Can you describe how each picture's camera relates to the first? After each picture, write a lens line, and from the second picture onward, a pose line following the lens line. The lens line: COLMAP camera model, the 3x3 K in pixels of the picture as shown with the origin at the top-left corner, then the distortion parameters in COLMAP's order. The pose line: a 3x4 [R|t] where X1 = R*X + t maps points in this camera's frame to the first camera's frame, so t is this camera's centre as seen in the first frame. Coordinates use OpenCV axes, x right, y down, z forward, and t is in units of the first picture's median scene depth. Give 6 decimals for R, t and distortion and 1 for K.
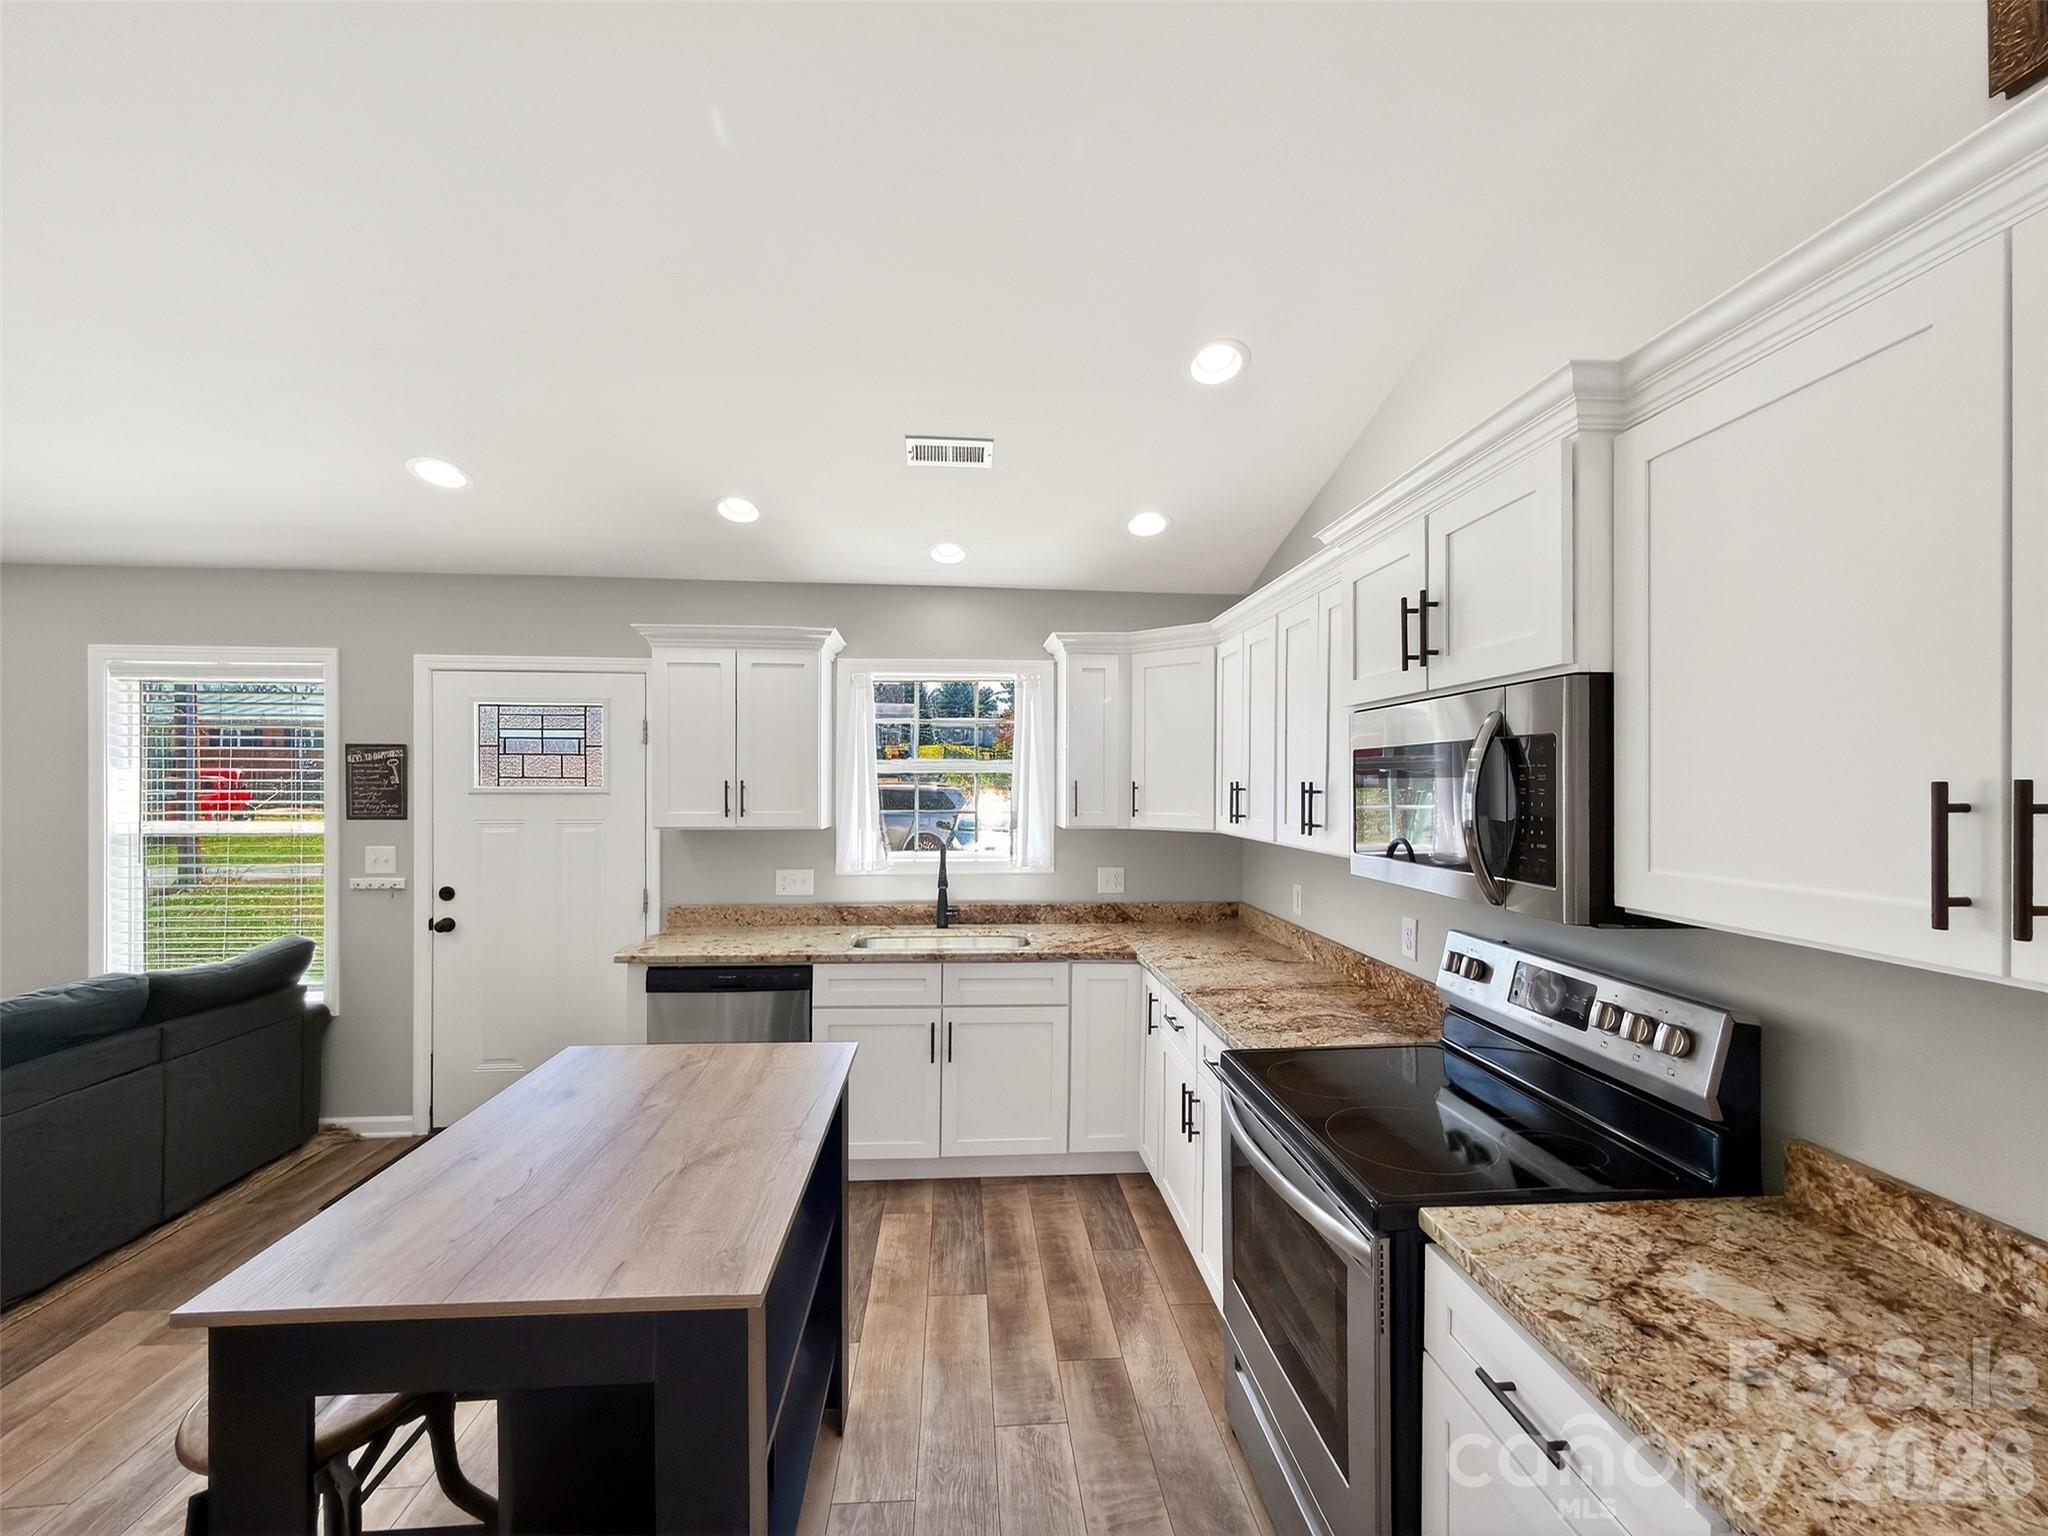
lens RADIAL K [[840.8, 0, 1030.5], [0, 840.8, 783.3], [0, 0, 1]] dist [-0.003674, 0.001288]
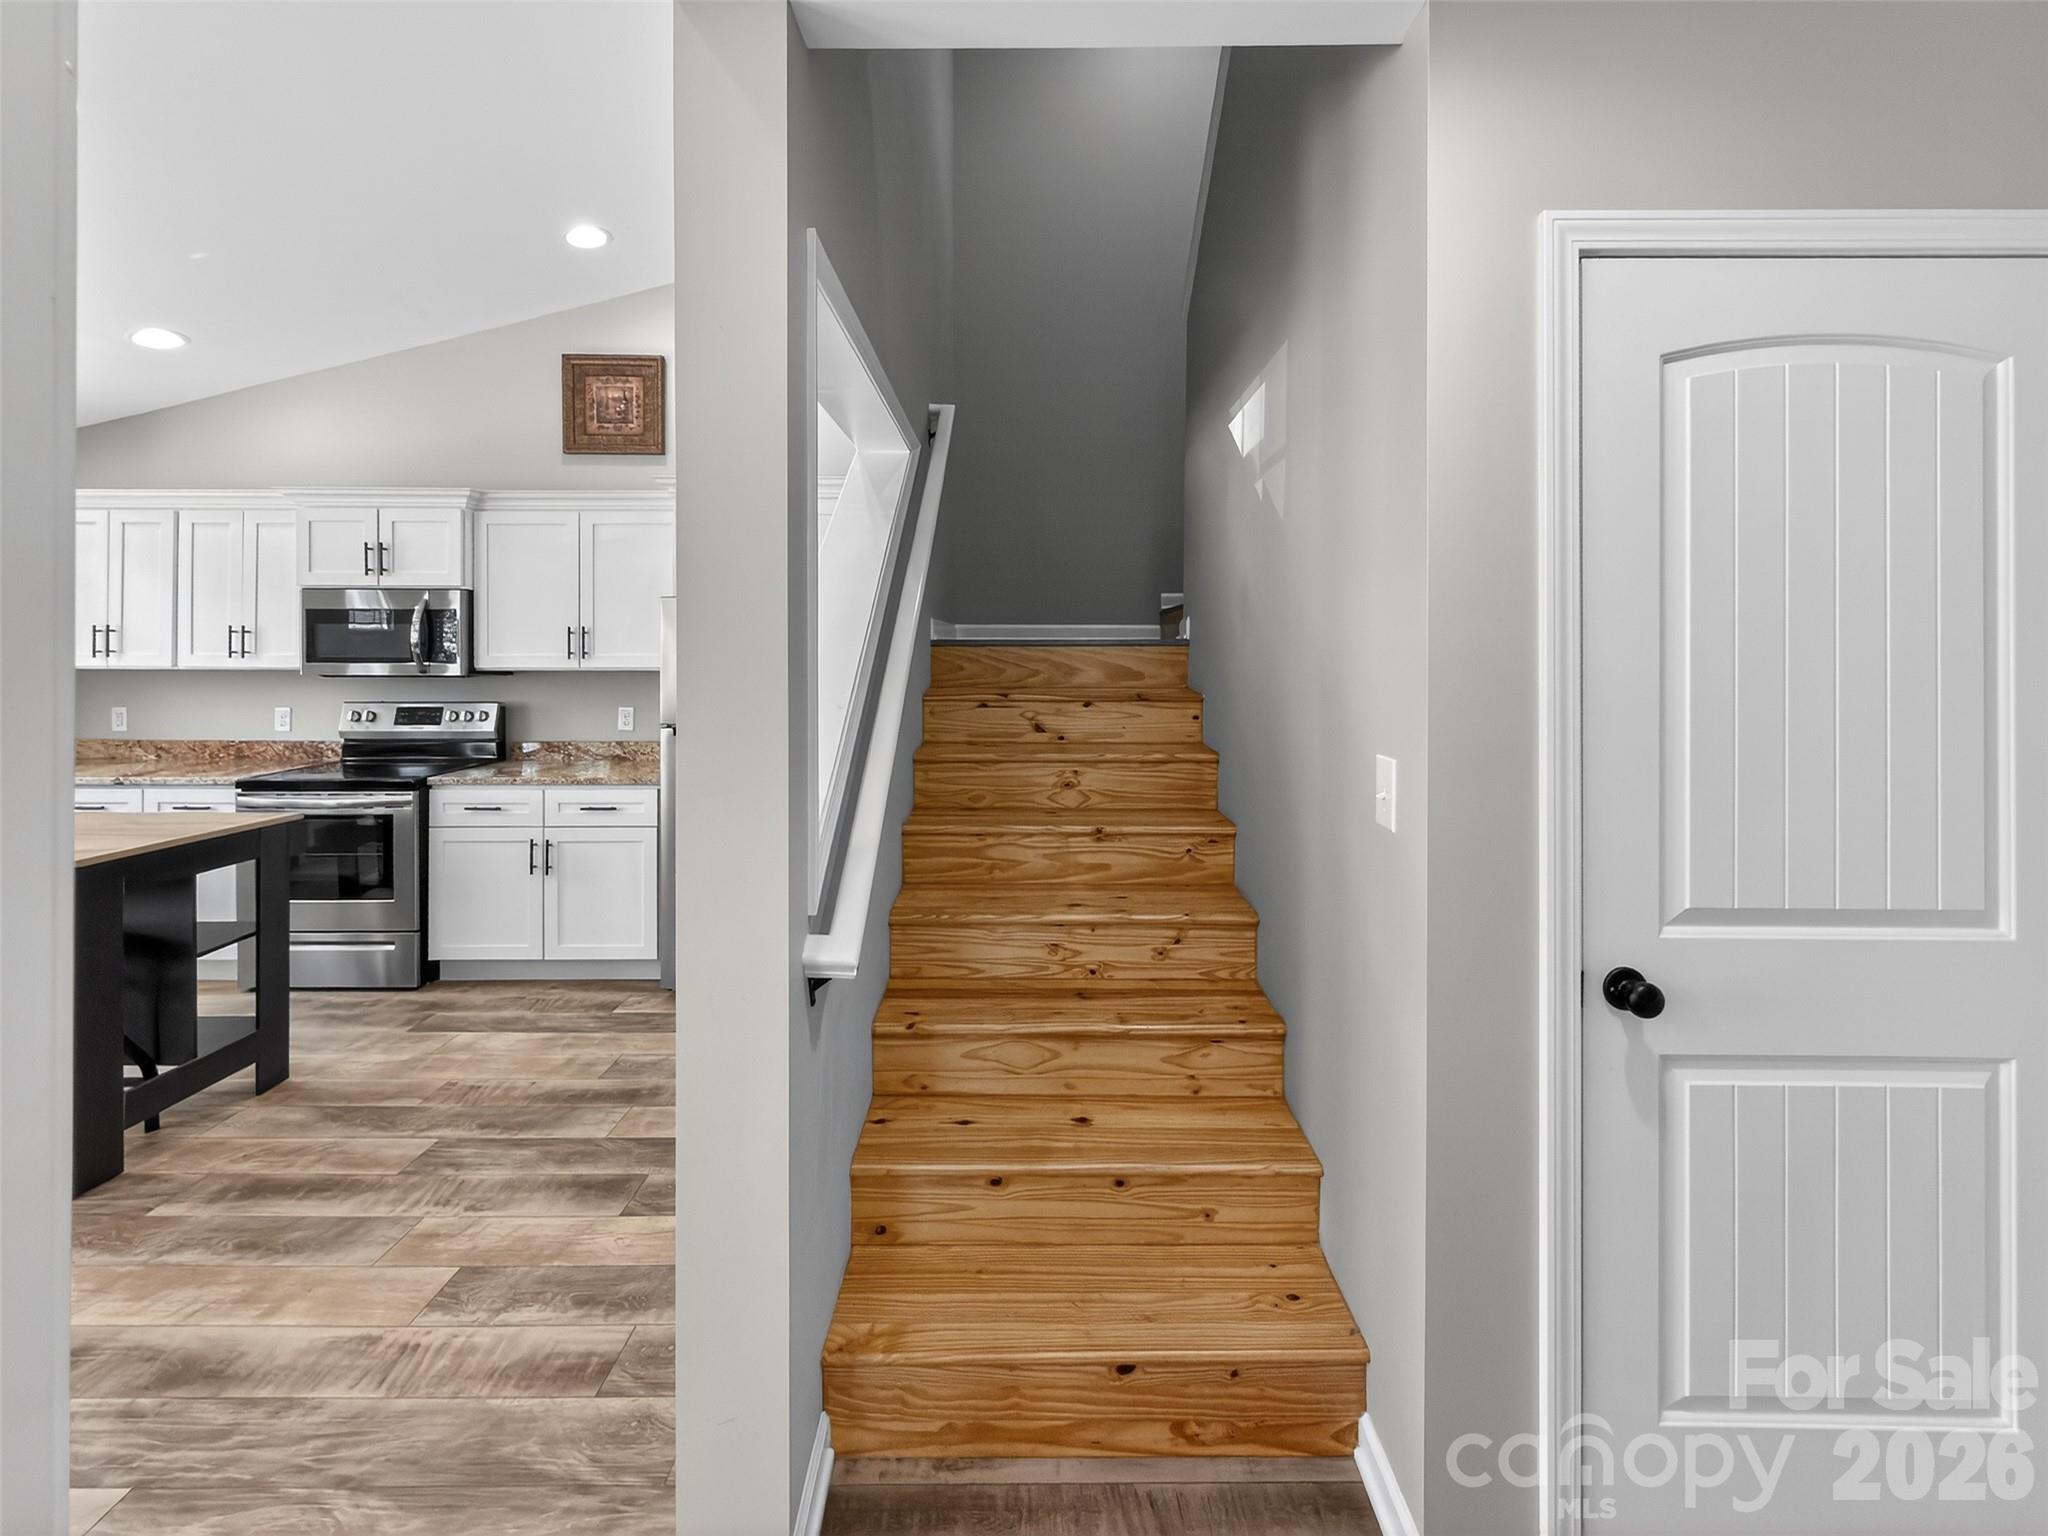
lens RADIAL K [[840.8, 0, 1018.1], [0, 840.8, 655.0], [0, 0, 1]] dist [-0.003674, 0.001288]
pose [[0.087980, -0.013628, 0.996029, -0.829266], [0.000788, 0.999907, 0.013612, 0.024100], [-0.996122, -0.000413, 0.087983, -0.468509]]
